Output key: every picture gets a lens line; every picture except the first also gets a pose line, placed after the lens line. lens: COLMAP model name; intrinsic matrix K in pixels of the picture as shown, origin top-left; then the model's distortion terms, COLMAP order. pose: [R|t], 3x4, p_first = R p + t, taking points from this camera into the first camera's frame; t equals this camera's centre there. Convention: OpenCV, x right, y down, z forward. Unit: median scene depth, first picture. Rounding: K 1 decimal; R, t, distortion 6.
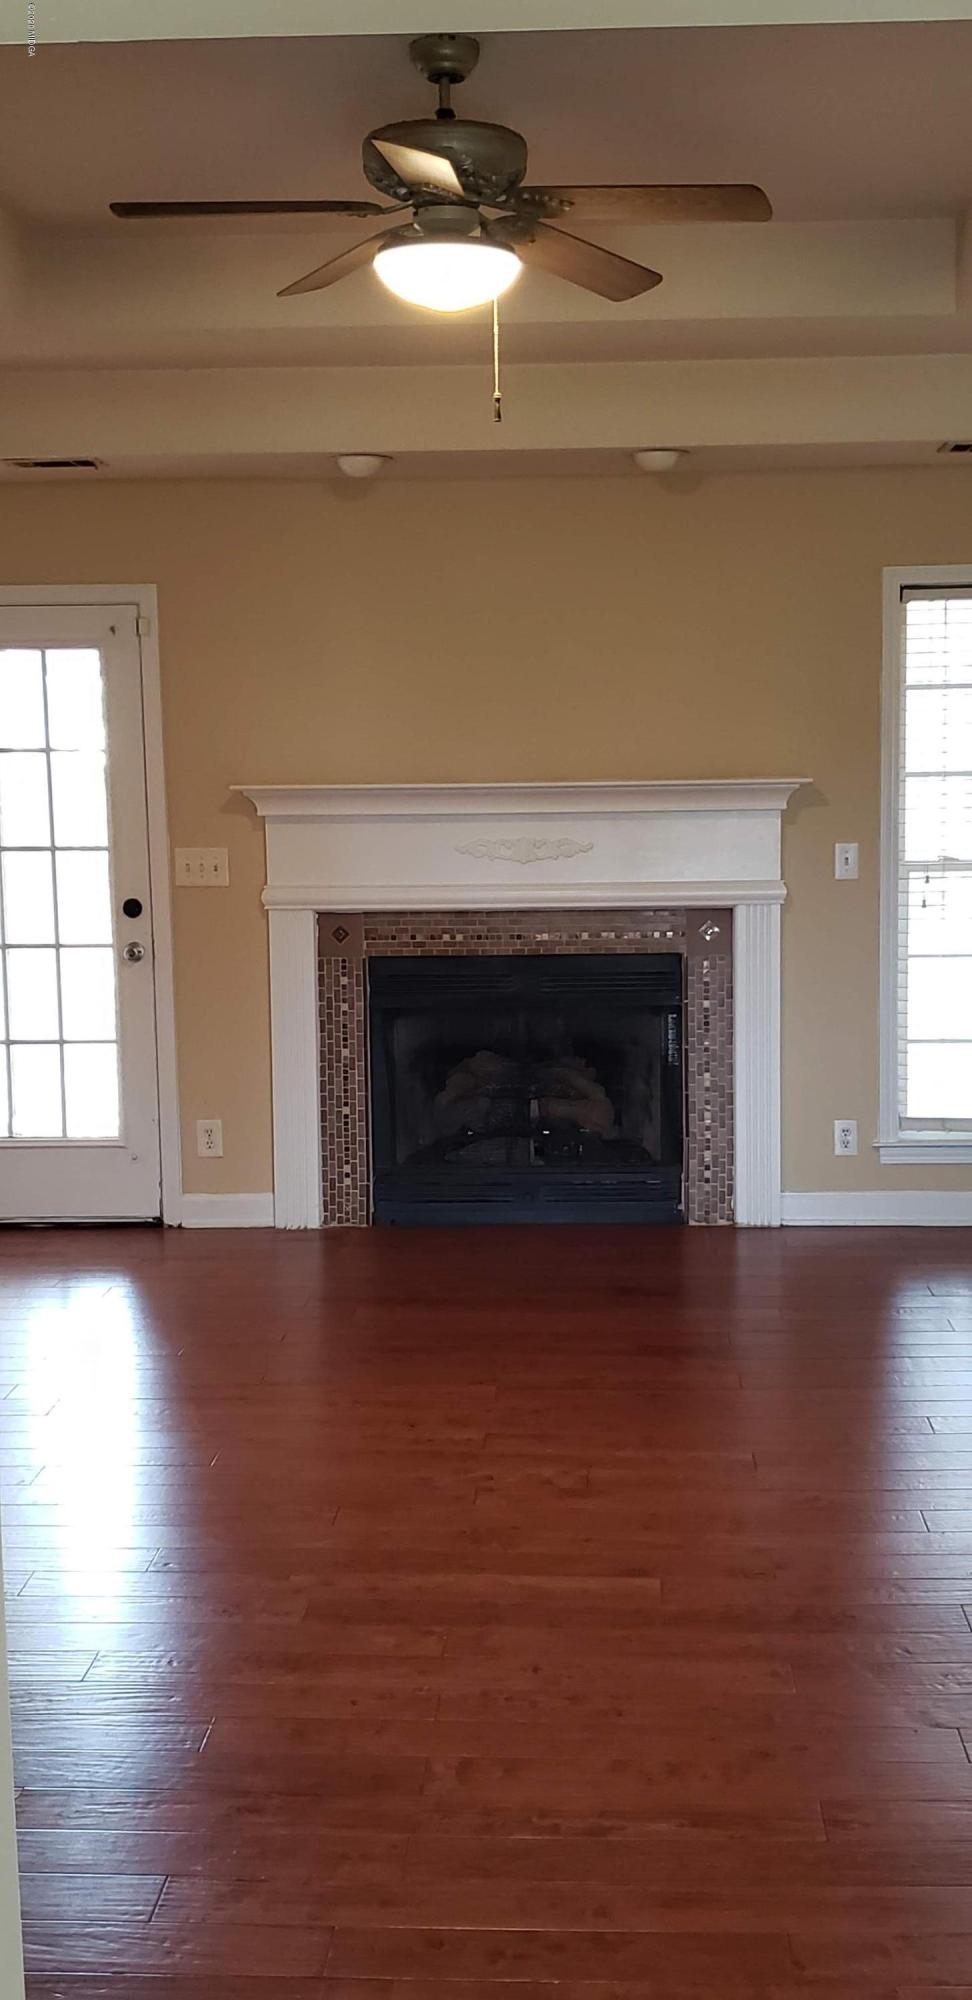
lens RADIAL K [[2253.3, 0, 538.2], [0, 2253.3, 1002.6], [0, 0, 1]] dist [0.331467, -1.459992]
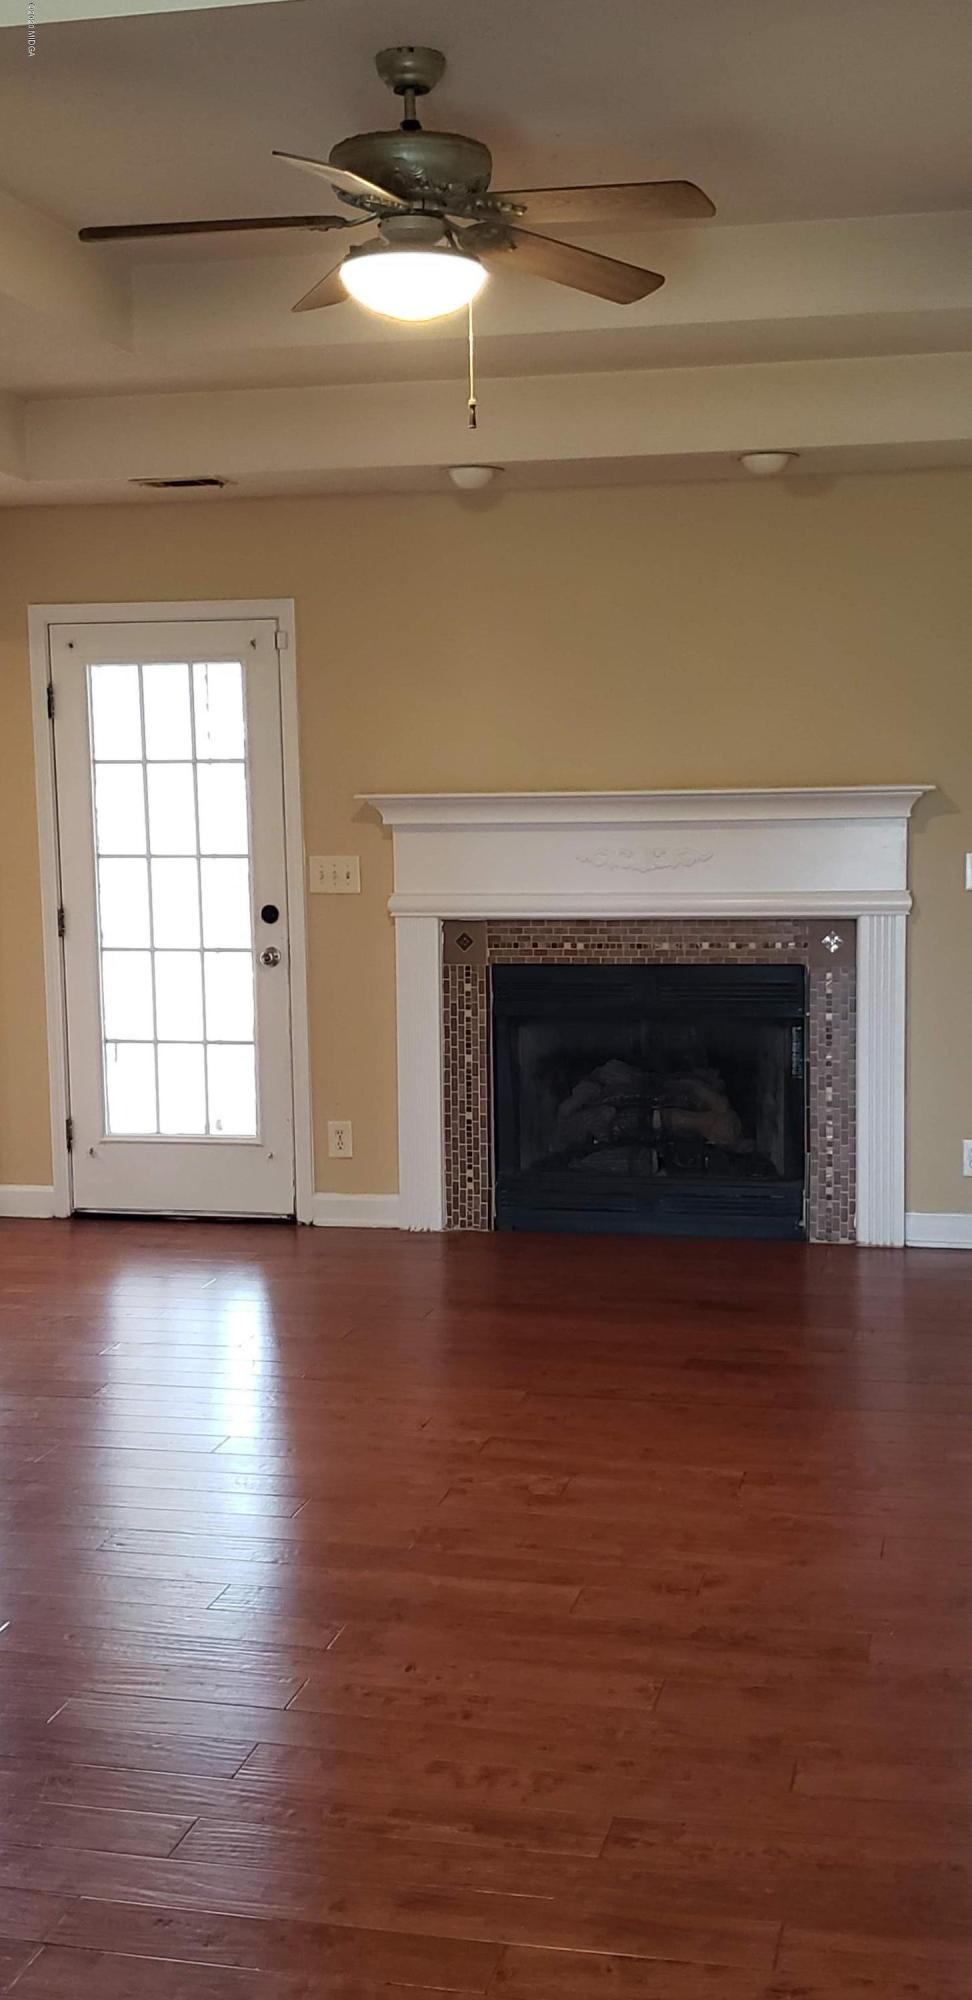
lens RADIAL K [[2256.1, 0, 527.4], [0, 2256.1, 1016.9], [0, 0, 1]] dist [0.326955, -1.455770]
pose [[0.983281, 0.017725, -0.181228, 0.124070], [-0.017770, 0.999841, 0.001379, 0.001599], [0.181224, 0.001864, 0.983440, 0.010419]]
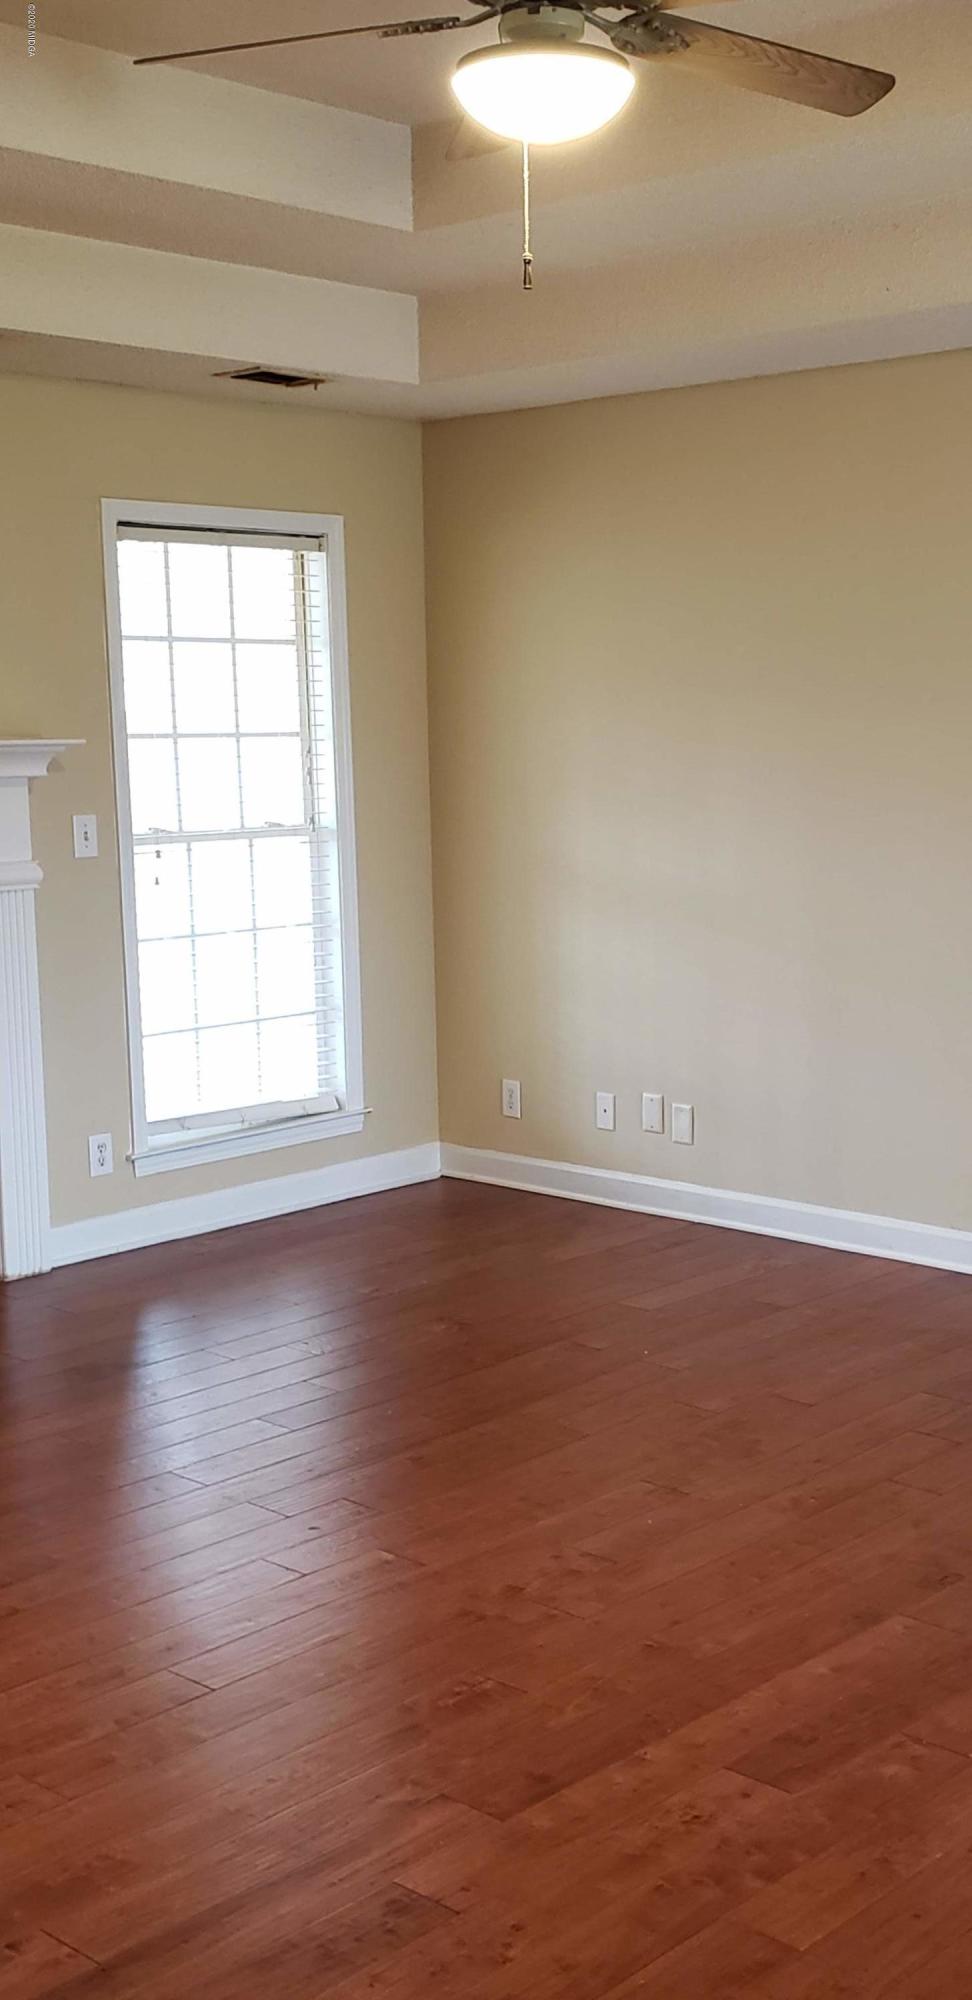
lens RADIAL K [[2253.3, 0, 538.2], [0, 2253.3, 1002.6], [0, 0, 1]] dist [0.331467, -1.459992]
pose [[0.631313, -0.093558, 0.769864, -0.427069], [0.085959, 0.995021, 0.050431, -0.028135], [-0.770750, 0.034339, 0.636212, 0.315653]]
